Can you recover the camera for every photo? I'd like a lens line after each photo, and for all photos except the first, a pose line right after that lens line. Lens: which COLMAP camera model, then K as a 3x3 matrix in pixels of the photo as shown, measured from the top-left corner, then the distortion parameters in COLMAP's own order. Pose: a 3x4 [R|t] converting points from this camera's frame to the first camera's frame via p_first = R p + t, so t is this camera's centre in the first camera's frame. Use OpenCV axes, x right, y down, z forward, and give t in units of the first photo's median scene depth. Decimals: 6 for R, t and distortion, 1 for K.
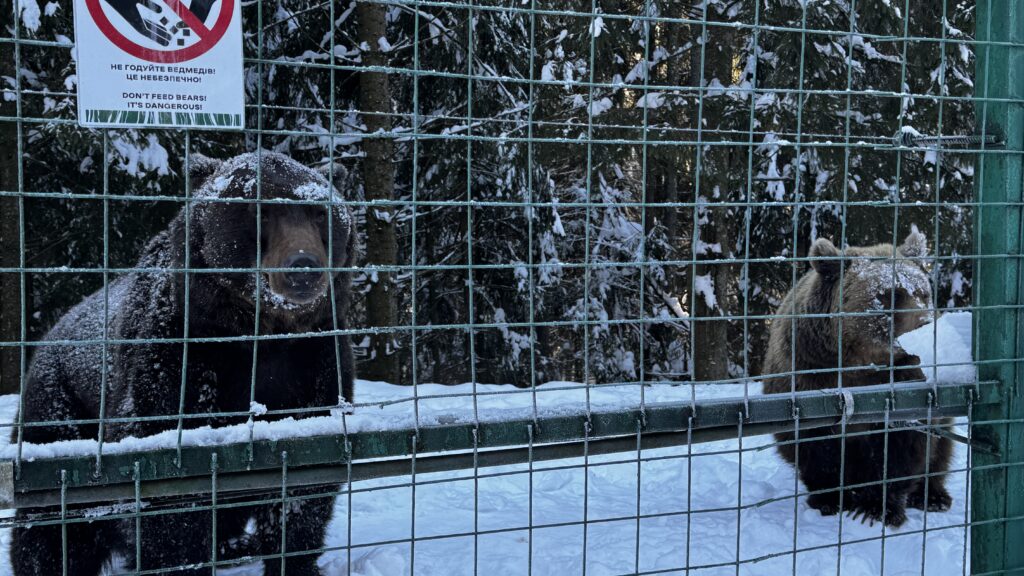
lens RADIAL K [[1128.3, 0, 512.1], [0, 1128.3, 286.8], [0, 0, 1]] dist [0.086923, 0.000000]
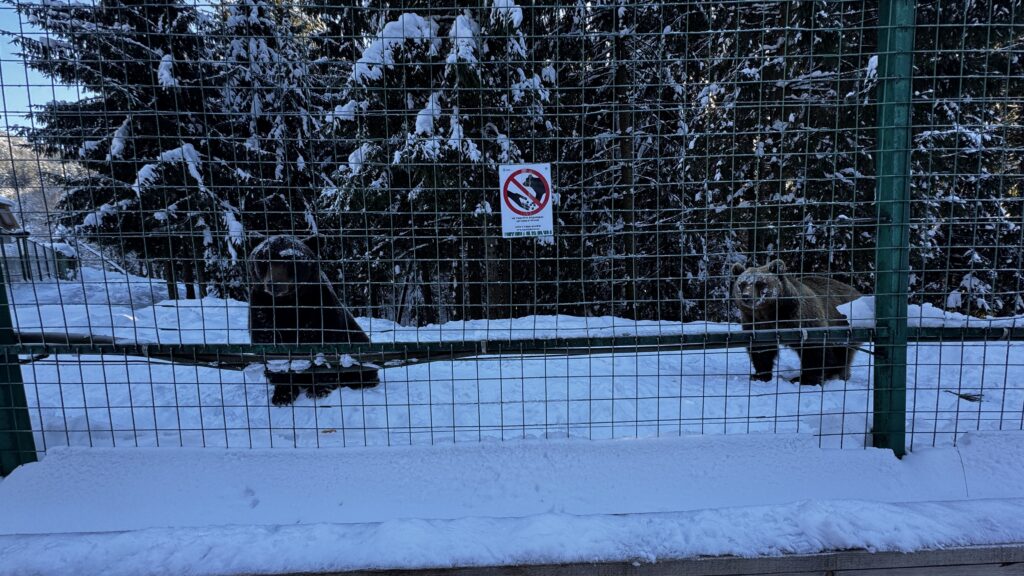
lens RADIAL K [[422.8, 0, 511.8], [0, 422.8, 288.6], [0, 0, 1]] dist [-0.000071, 0.000038]
pose [[0.911008, -0.000308, -0.412387, 0.096733], [0.008064, 0.999822, 0.017067, -0.012985], [0.412309, -0.018873, 0.910849, -0.052200]]
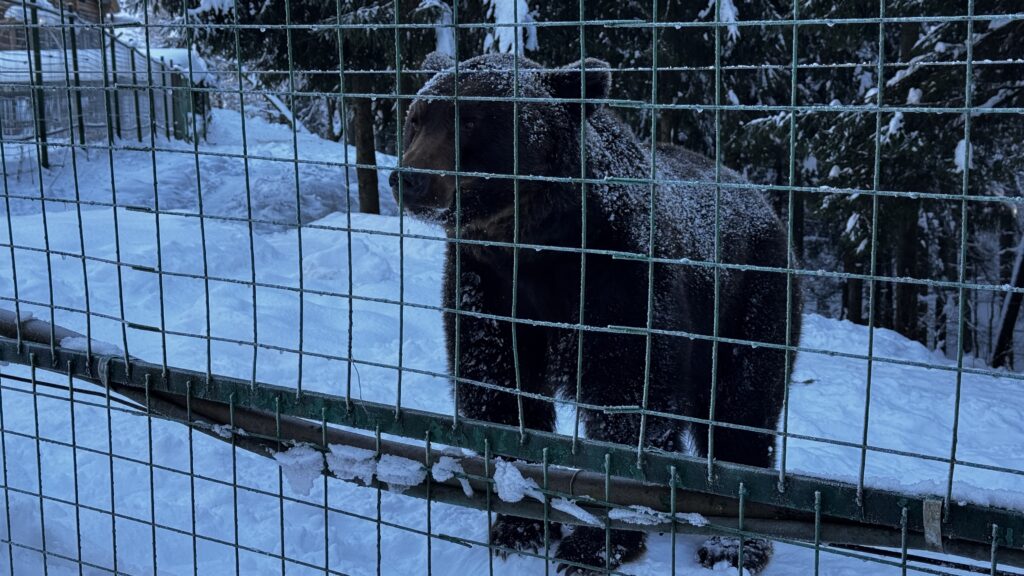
lens RADIAL K [[1495.5, 0, 512.7], [0, 1495.5, 291.0], [0, 0, 1]] dist [0.125272, 0.000000]
pose [[0.484093, 0.103050, -0.868927, 0.278772], [-0.045962, 0.994665, 0.092355, -0.069822], [0.873808, -0.004771, 0.486247, 0.105227]]
